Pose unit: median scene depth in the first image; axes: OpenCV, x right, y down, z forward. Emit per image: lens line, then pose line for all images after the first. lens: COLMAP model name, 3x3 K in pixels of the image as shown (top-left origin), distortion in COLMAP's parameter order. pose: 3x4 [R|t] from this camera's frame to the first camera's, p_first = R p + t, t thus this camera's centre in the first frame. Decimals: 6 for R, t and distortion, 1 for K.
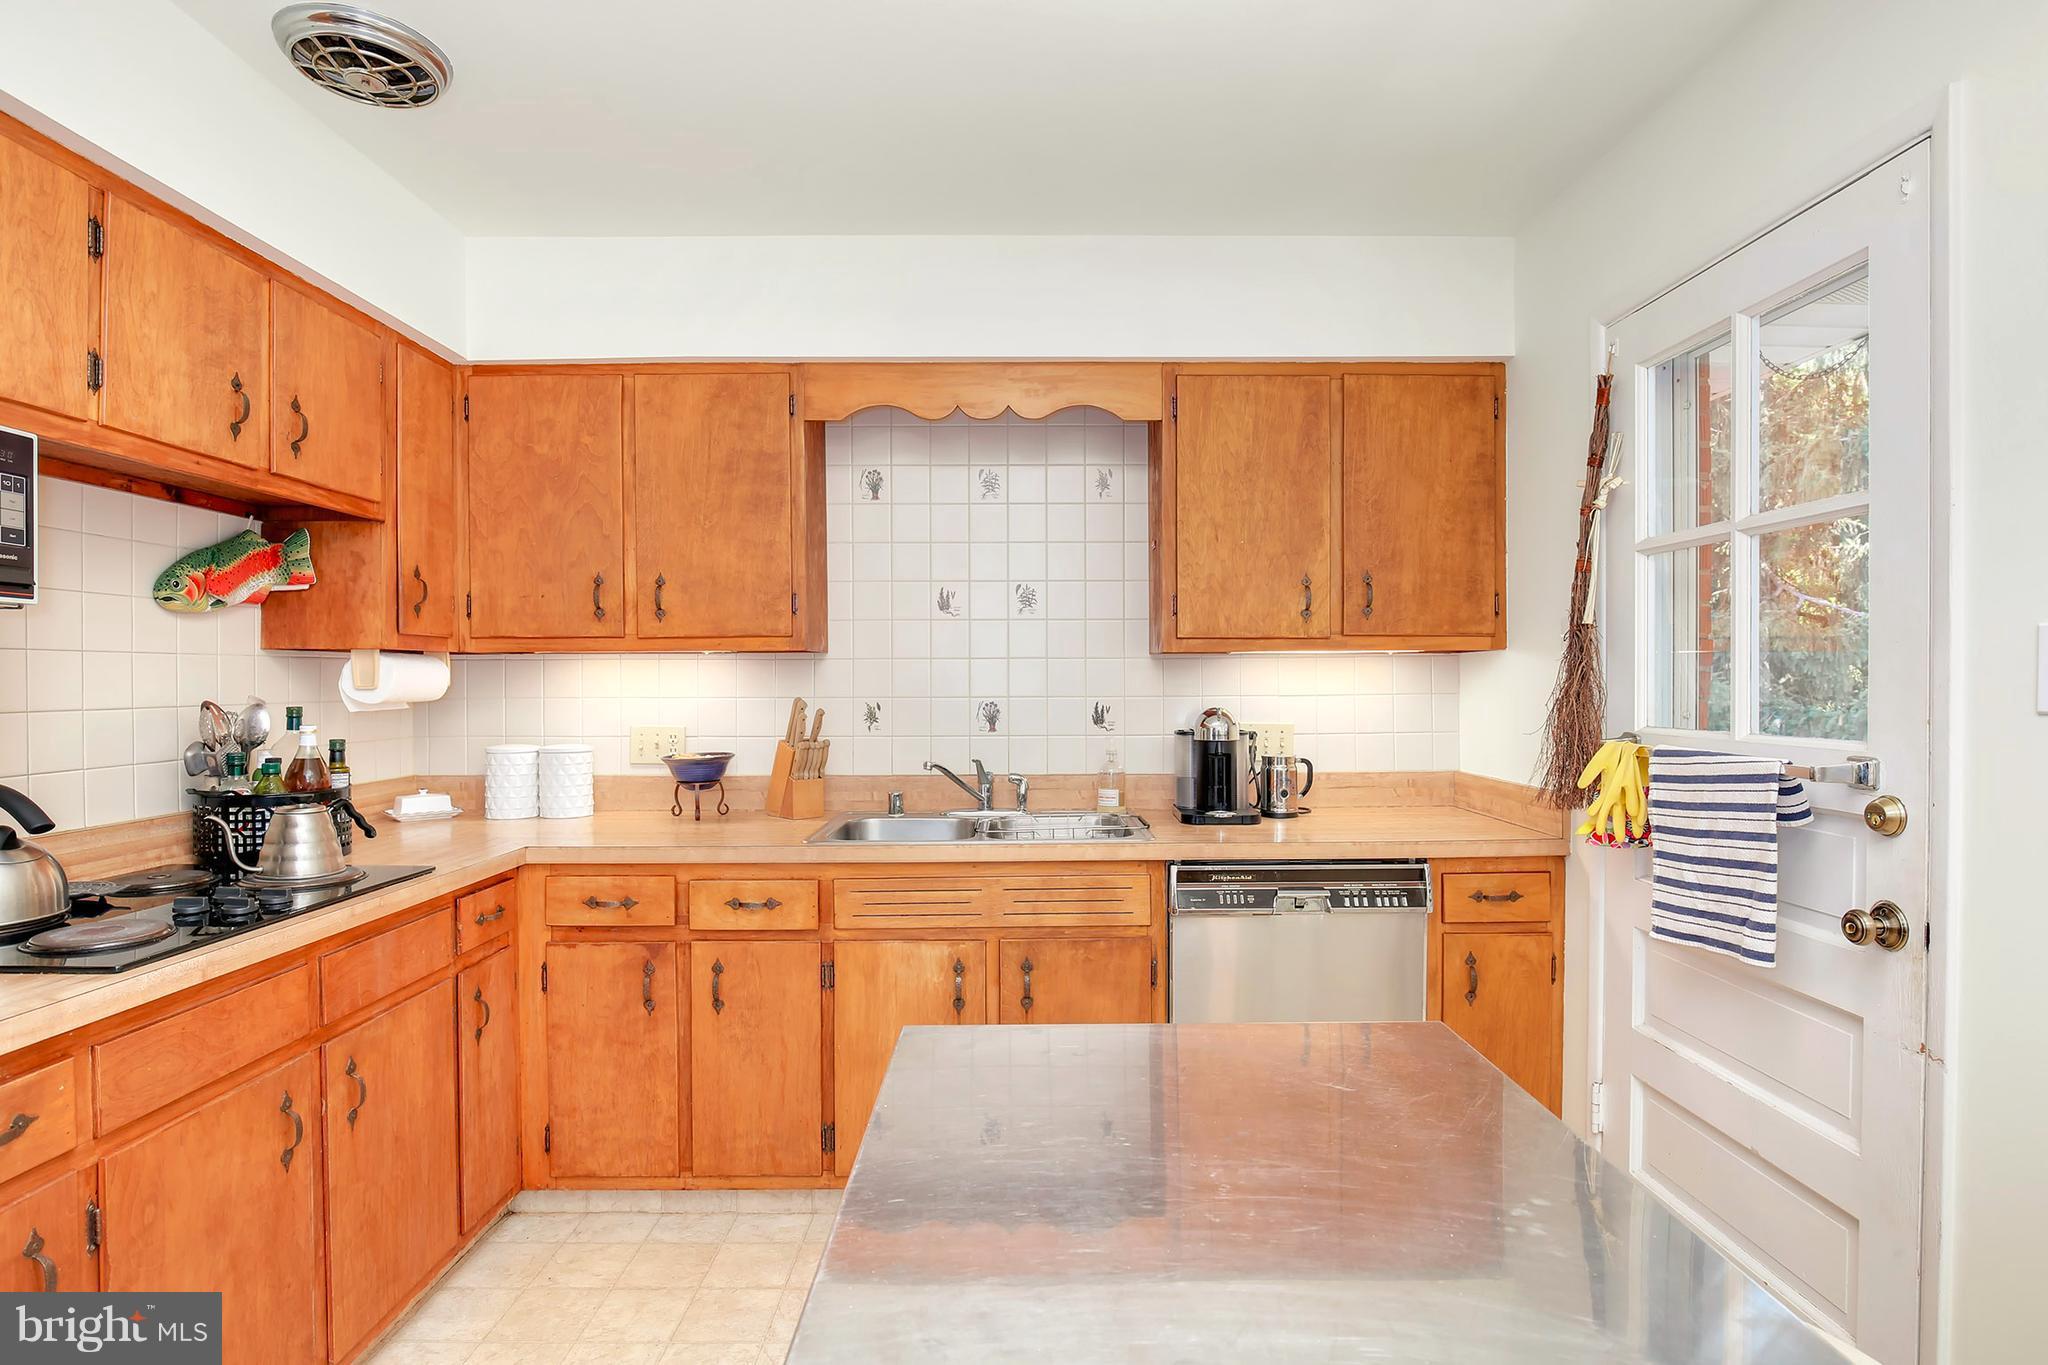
lens RADIAL K [[1088.4, 0, 1017.5], [0, 1088.4, 686.1], [0, 0, 1]] dist [-0.030840, 0.007698]
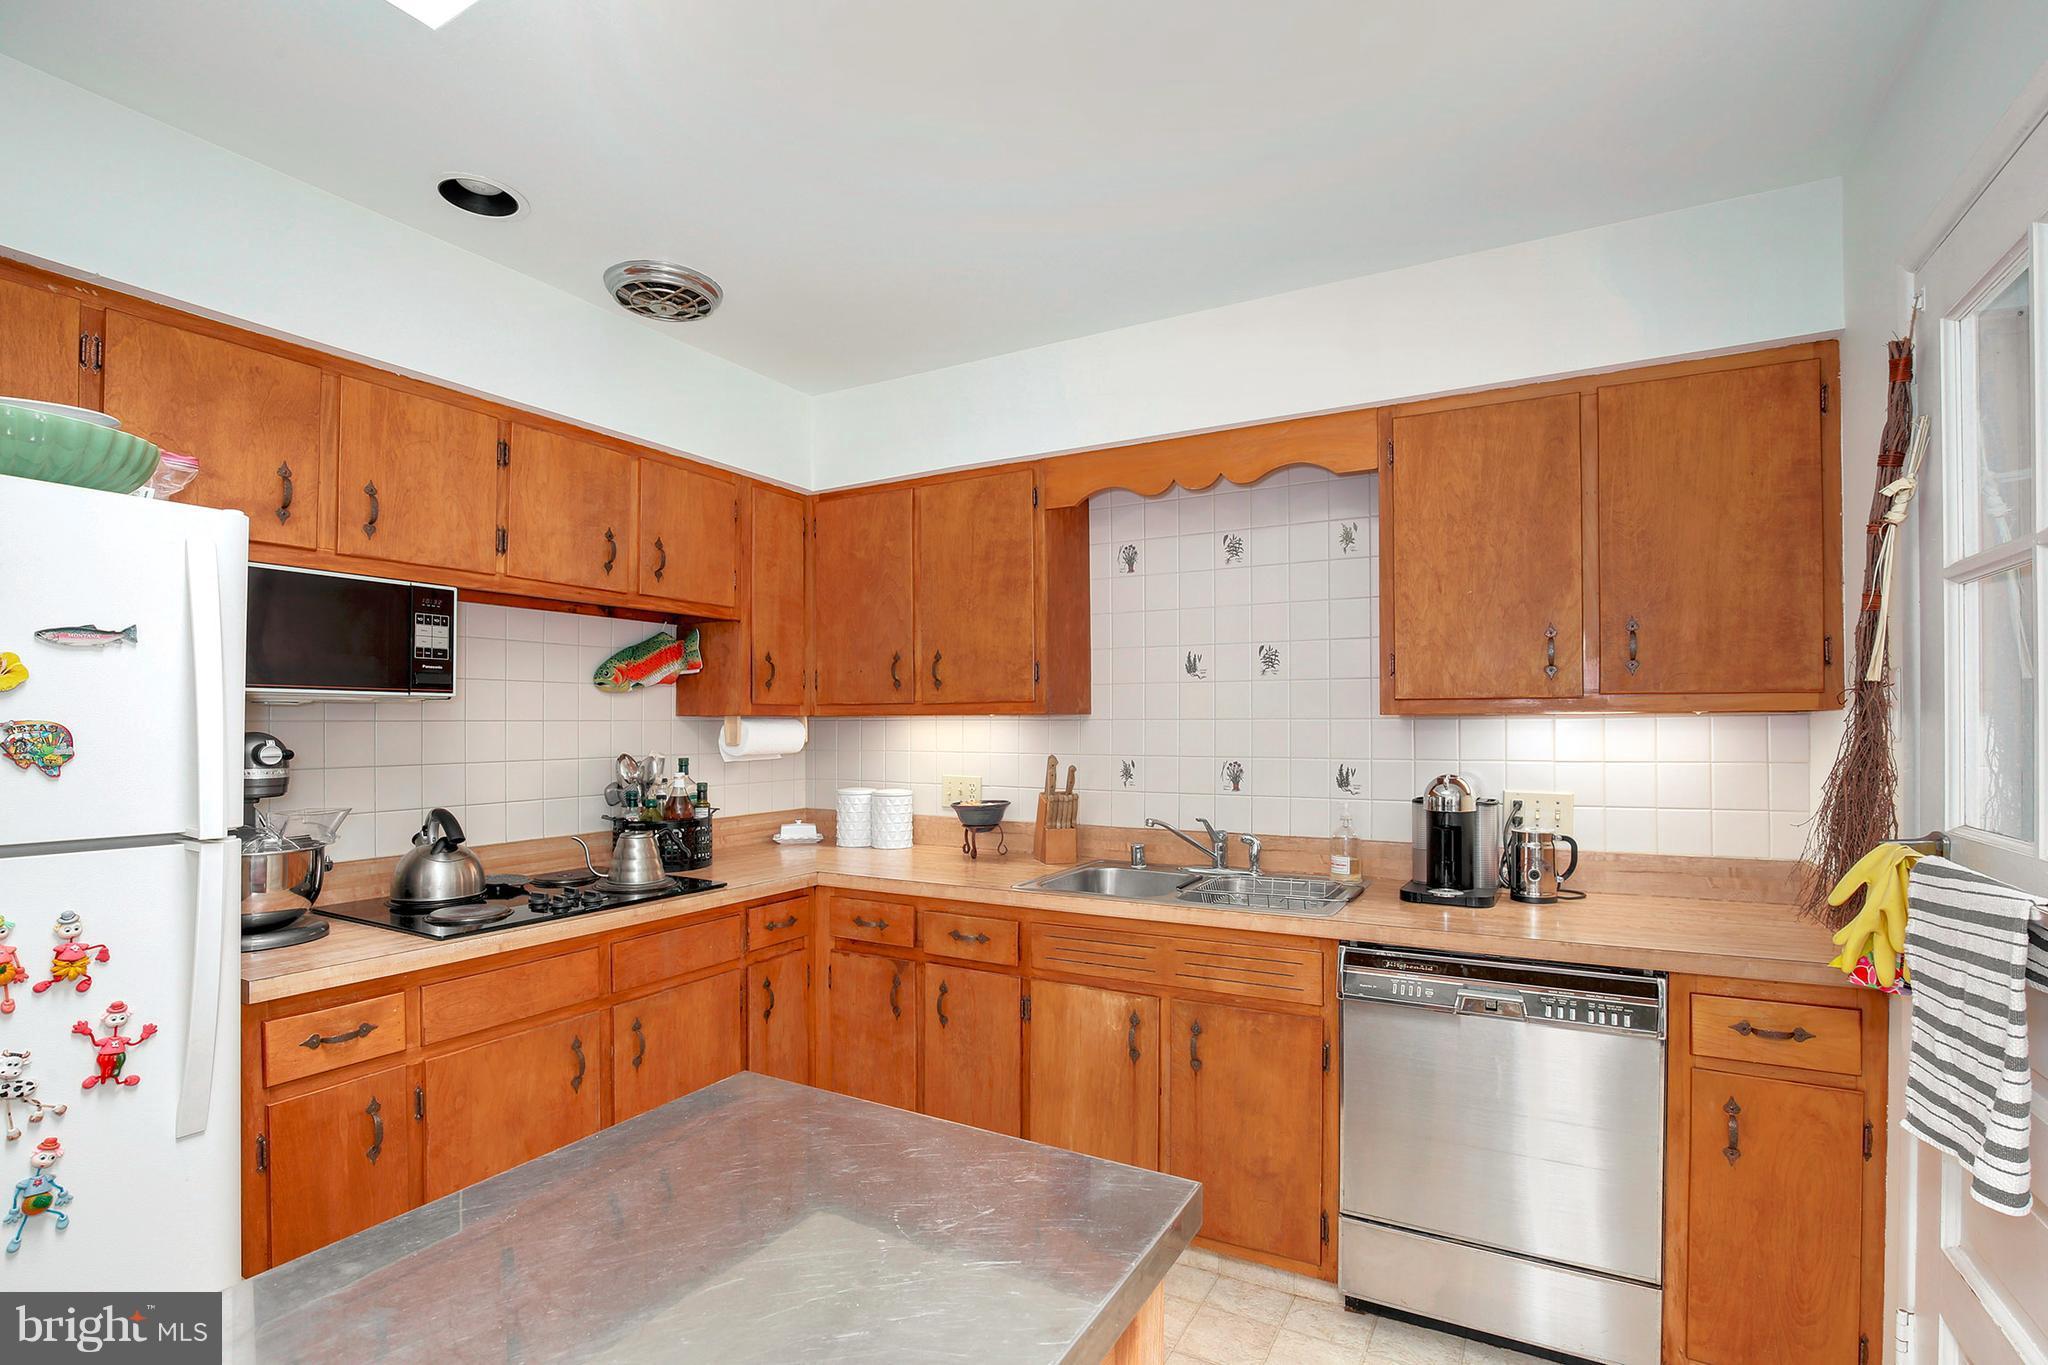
lens RADIAL K [[974.5, 0, 1007.8], [0, 974.5, 712.3], [0, 0, 1]] dist [-0.038989, 0.005705]
pose [[0.859204, -0.004518, -0.511613, 0.318668], [-0.002512, 0.999912, -0.013049, -0.023915], [0.511627, 0.012497, 0.859117, 0.131520]]
